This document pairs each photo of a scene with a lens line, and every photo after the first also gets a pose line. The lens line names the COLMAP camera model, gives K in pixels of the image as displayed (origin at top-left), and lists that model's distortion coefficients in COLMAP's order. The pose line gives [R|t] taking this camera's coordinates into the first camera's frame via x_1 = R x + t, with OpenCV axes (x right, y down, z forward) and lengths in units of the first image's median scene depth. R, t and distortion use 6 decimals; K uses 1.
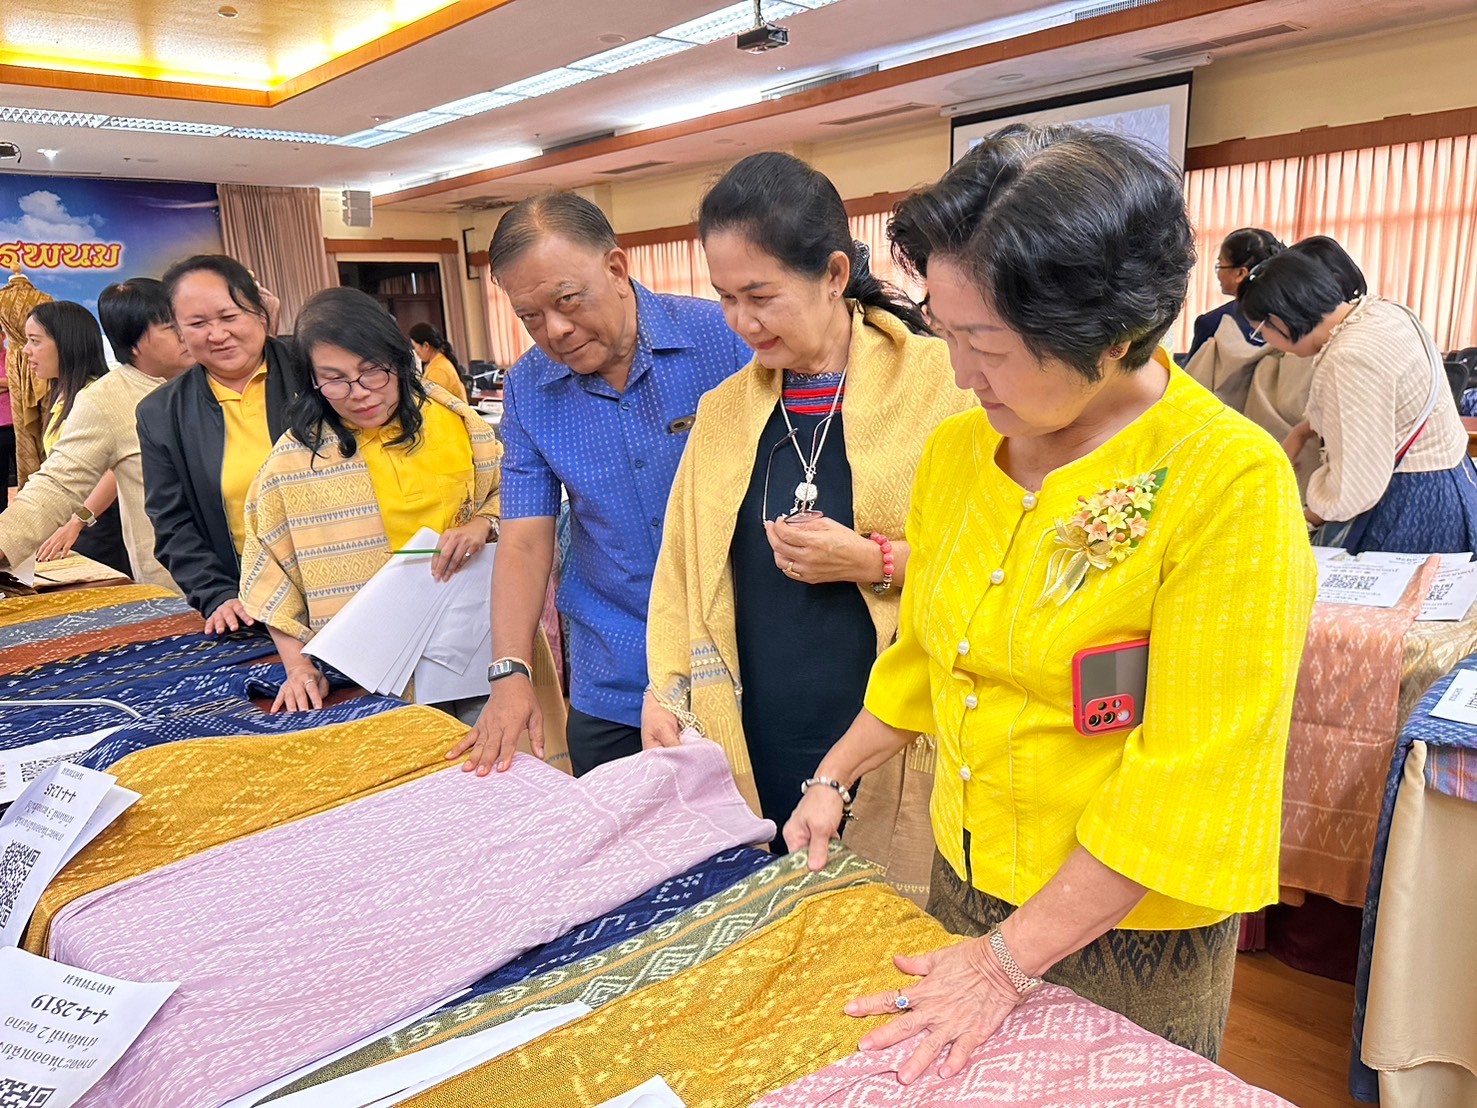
lens RADIAL K [[1060.5, 0, 738.5], [0, 1060.5, 554.0], [0, 0, 1]] dist [0.037418, -0.046684]
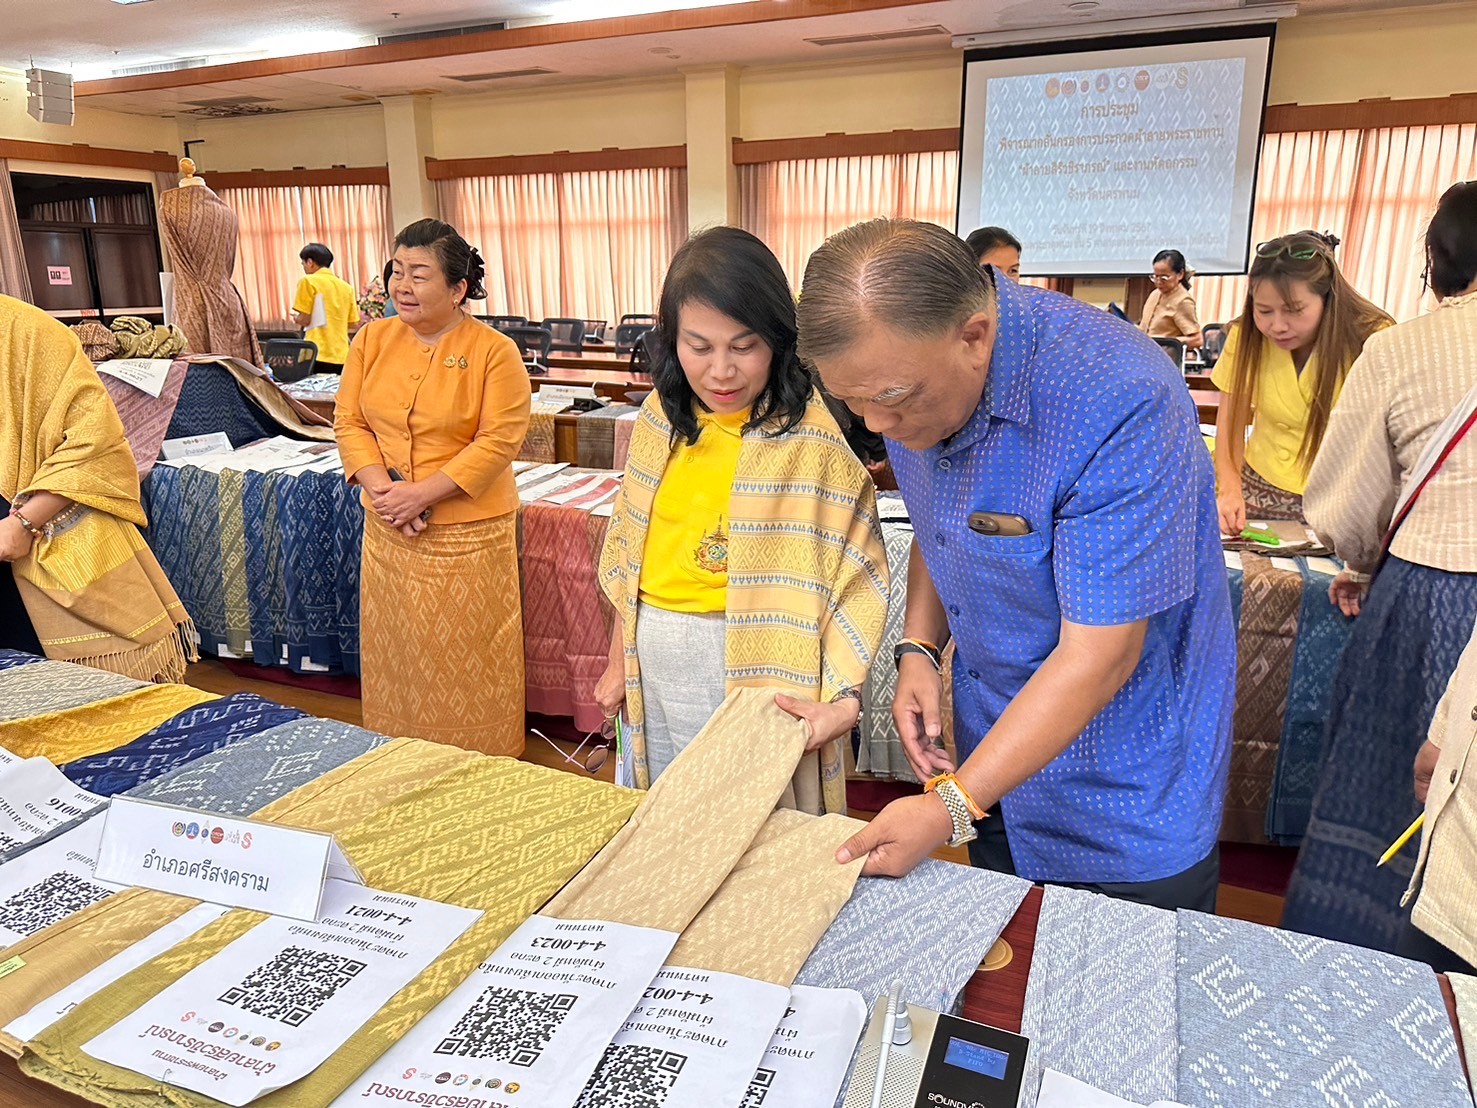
lens RADIAL K [[1060.5, 0, 738.5], [0, 1060.5, 554.0], [0, 0, 1]] dist [0.037418, -0.046684]
pose [[0.927524, -0.057725, 0.369279, -0.341875], [0.047090, 0.998177, 0.037757, -0.047654], [-0.370785, -0.017631, 0.928551, 0.283644]]
